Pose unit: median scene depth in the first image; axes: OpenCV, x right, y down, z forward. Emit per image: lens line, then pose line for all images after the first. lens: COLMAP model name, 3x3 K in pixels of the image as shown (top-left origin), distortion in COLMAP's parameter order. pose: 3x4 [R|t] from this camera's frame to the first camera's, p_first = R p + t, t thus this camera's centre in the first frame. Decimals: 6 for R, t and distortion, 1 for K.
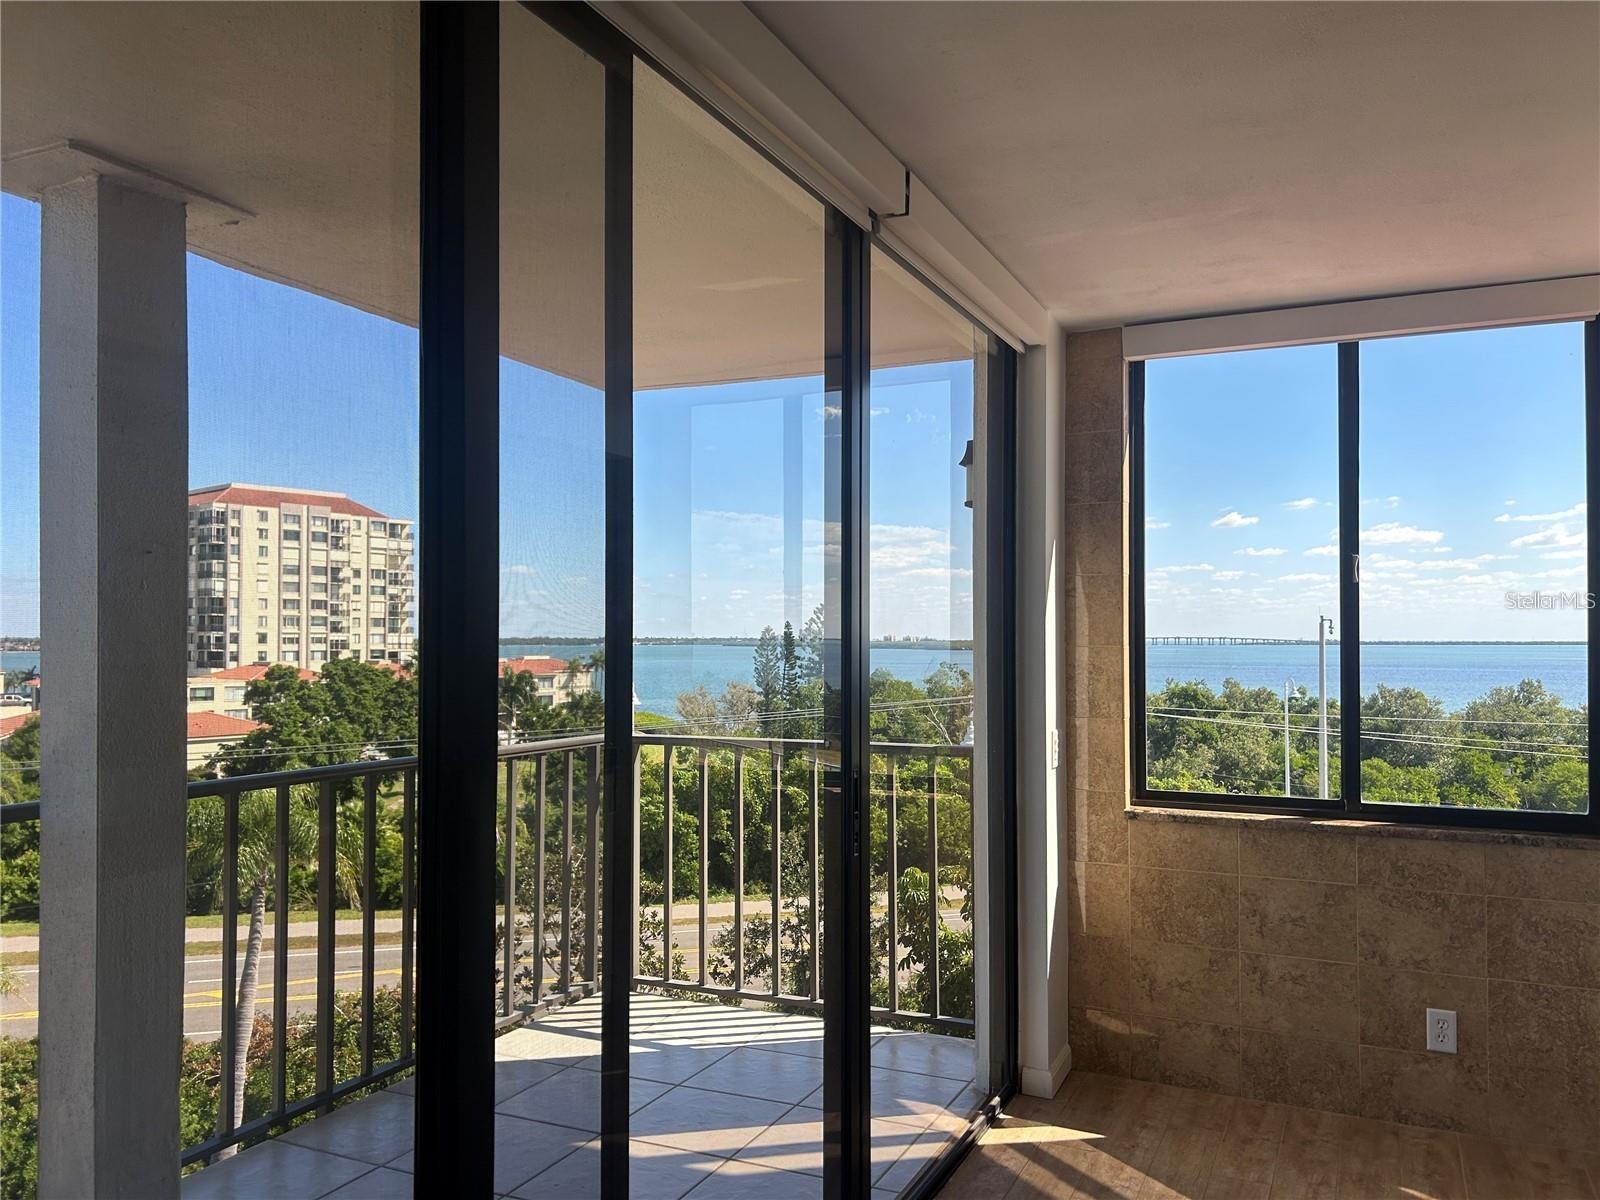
lens RADIAL K [[1197.8, 0, 795.8], [0, 1197.8, 614.4], [0, 0, 1]] dist [0.051279, -0.060625]
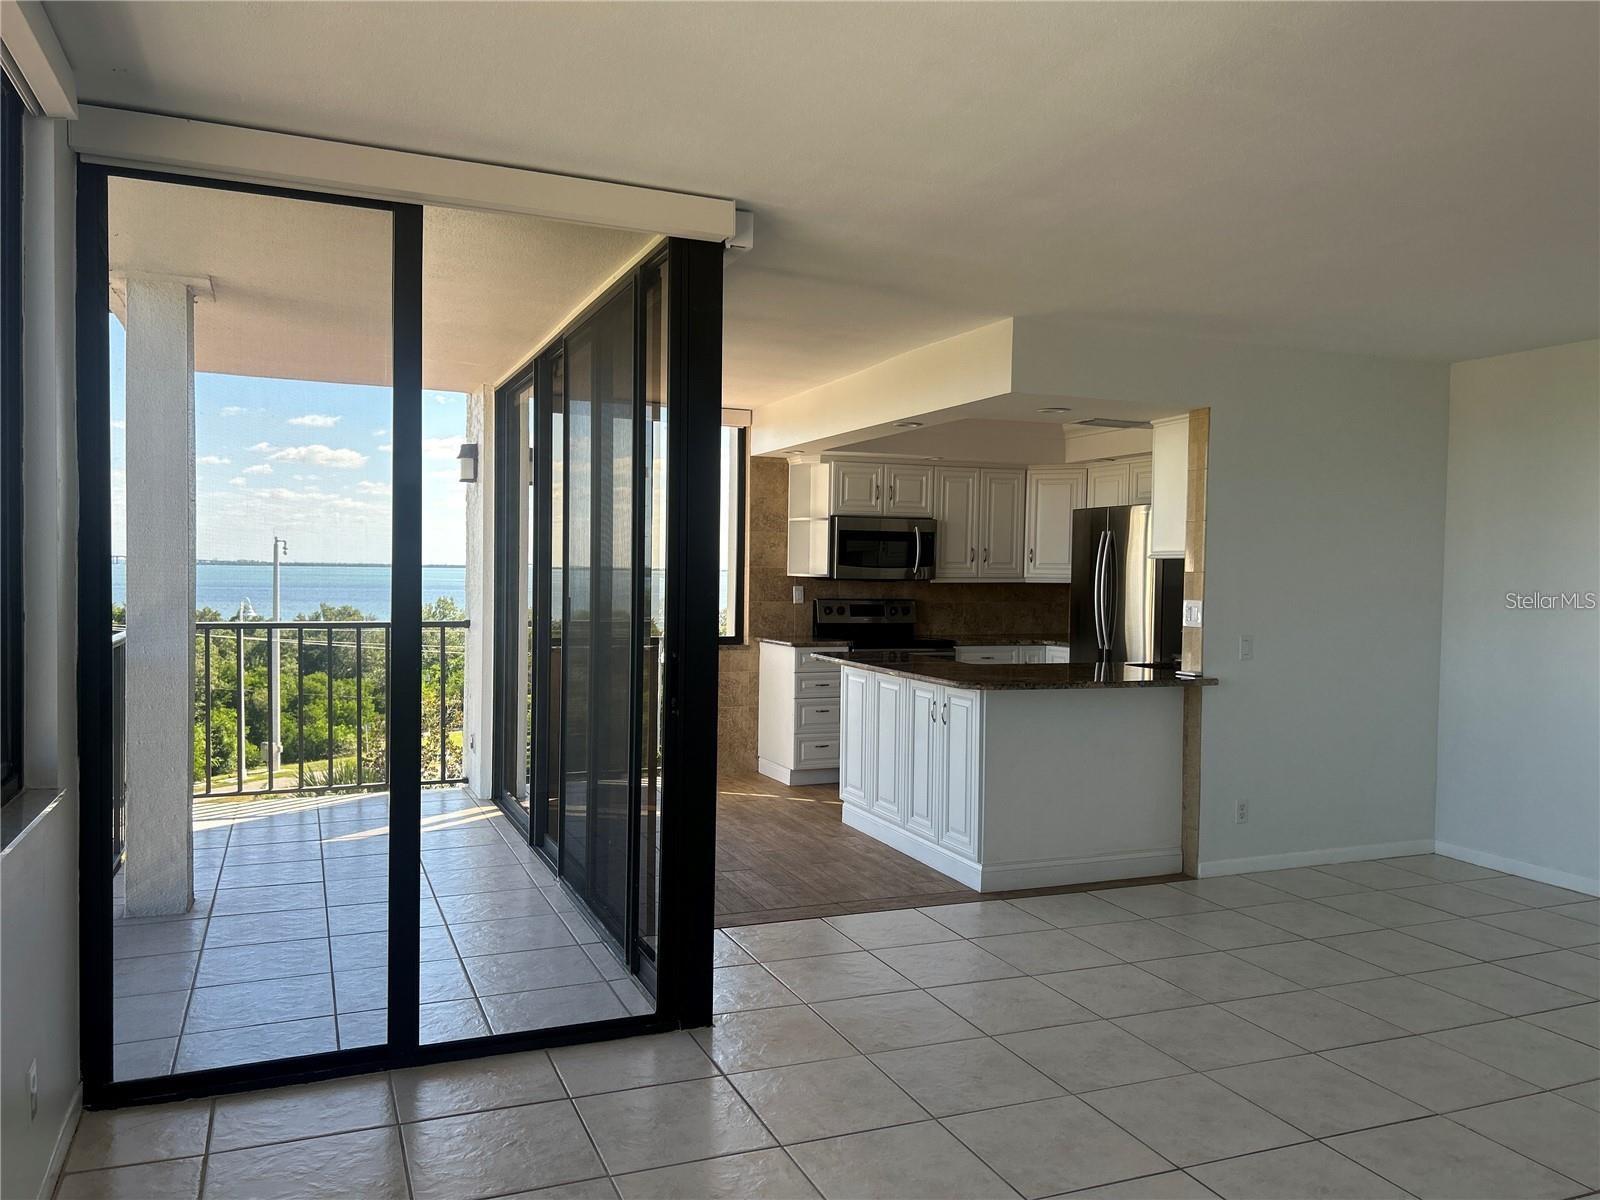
lens RADIAL K [[1197.8, 0, 794.5], [0, 1197.8, 603.8], [0, 0, 1]] dist [0.051279, -0.060625]
pose [[0.670127, -0.011239, 0.742161, -0.094970], [-0.031033, 0.998587, 0.043143, -0.001557], [-0.741597, -0.051943, 0.668832, -0.069723]]
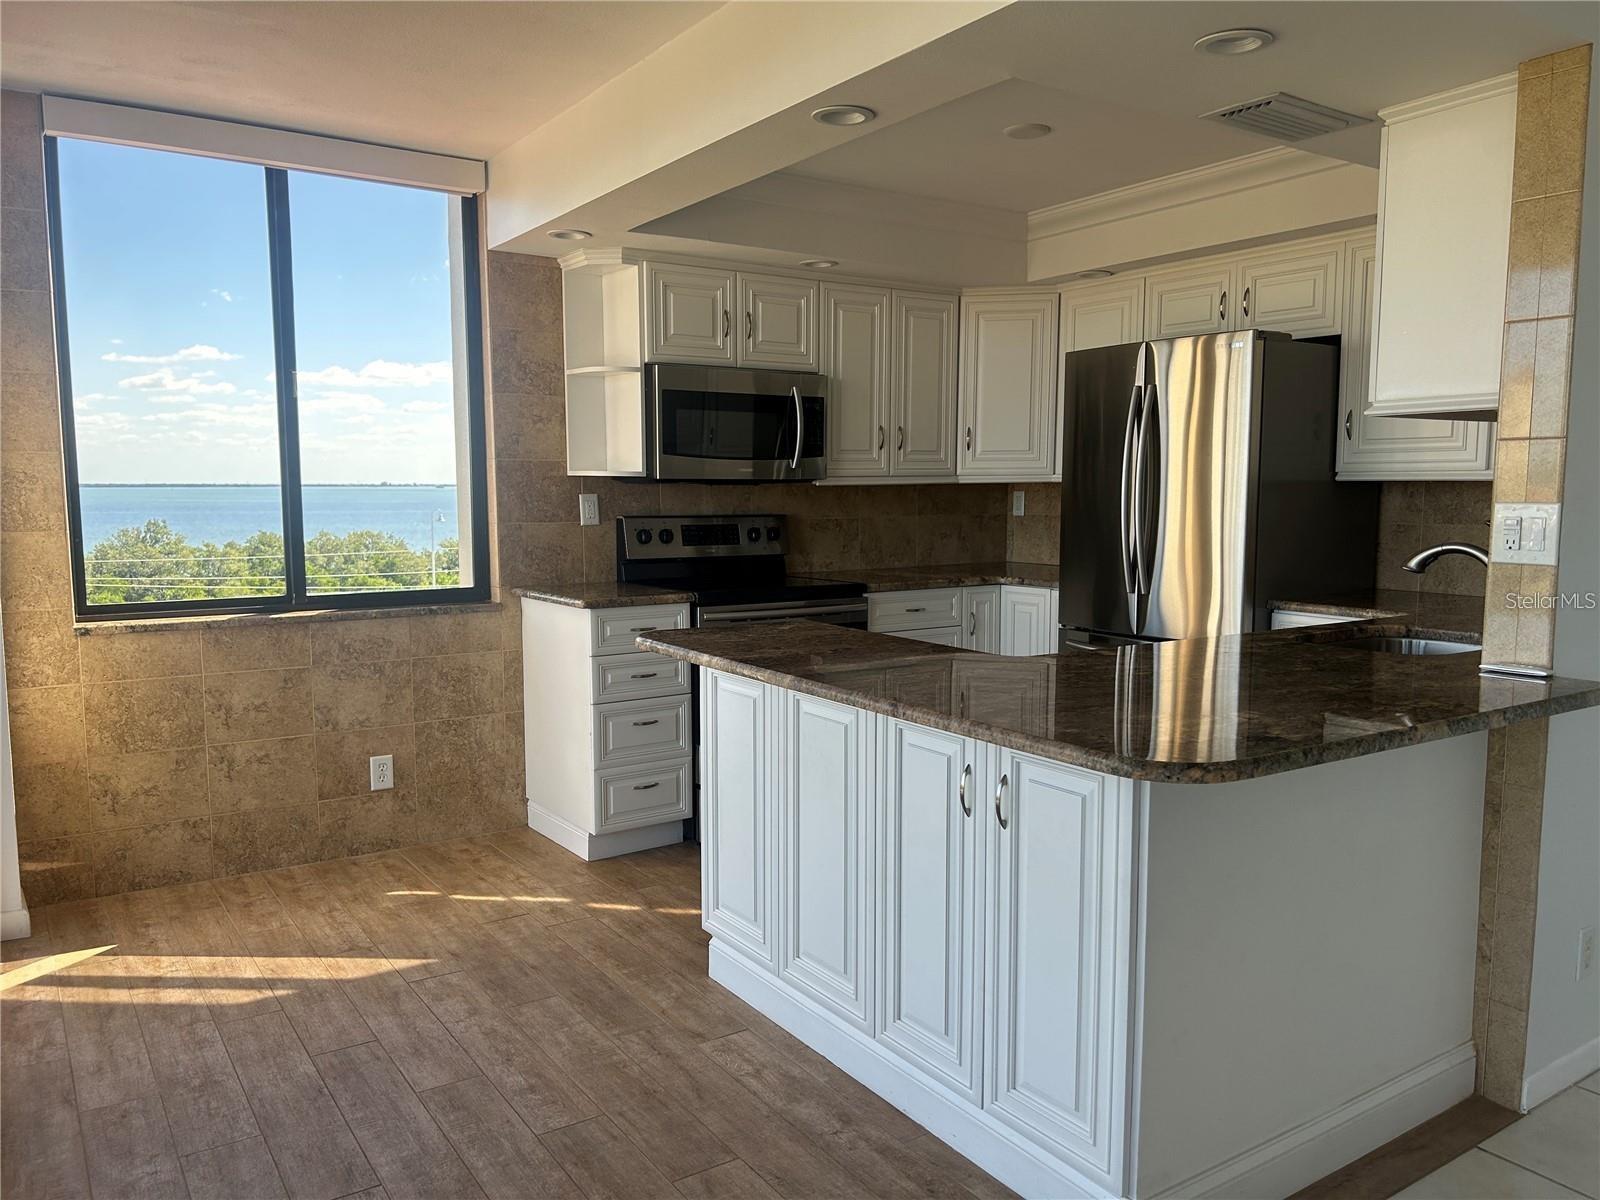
lens RADIAL K [[1197.8, 0, 817.1], [0, 1197.8, 615.6], [0, 0, 1]] dist [0.051279, -0.060625]
pose [[0.499081, -0.094651, 0.861370, -0.019360], [-0.018833, 0.992597, 0.119983, 0.002184], [-0.866350, -0.076104, 0.493604, 0.002000]]
